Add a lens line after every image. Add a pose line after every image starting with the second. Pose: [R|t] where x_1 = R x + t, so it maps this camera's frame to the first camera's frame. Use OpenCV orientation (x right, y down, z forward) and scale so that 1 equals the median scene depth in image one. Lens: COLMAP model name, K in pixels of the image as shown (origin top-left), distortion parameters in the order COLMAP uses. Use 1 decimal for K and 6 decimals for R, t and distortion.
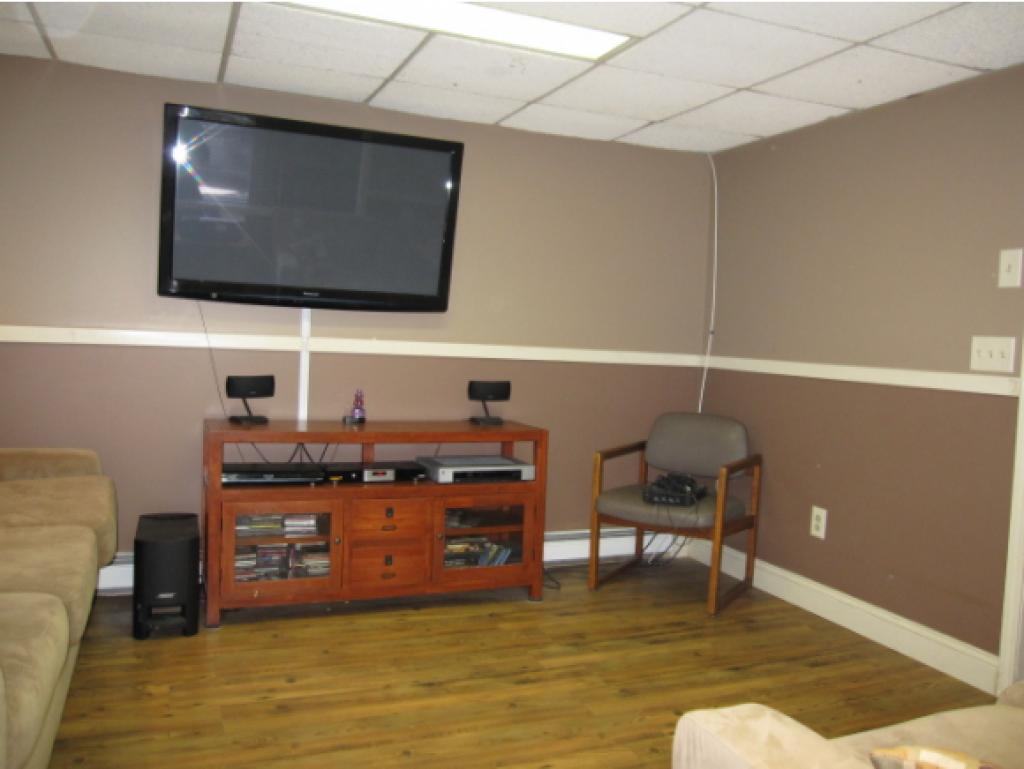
lens RADIAL K [[848.6, 0, 519.1], [0, 848.6, 366.0], [0, 0, 1]] dist [-0.042995, 0.004722]
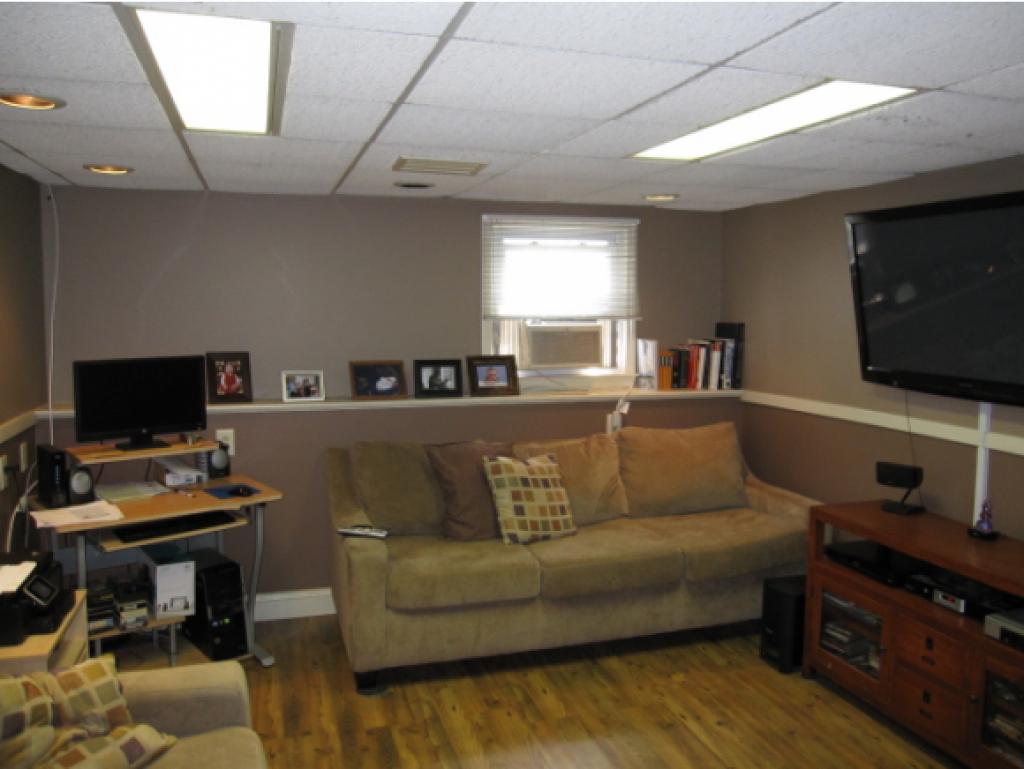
lens RADIAL K [[848.6, 0, 519.1], [0, 848.6, 366.0], [0, 0, 1]] dist [-0.042995, 0.004722]
pose [[-0.059815, 0.034313, -0.997620, 0.757690], [-0.055582, 0.997744, 0.037650, -0.126025], [0.996661, 0.057702, -0.057773, 0.648374]]
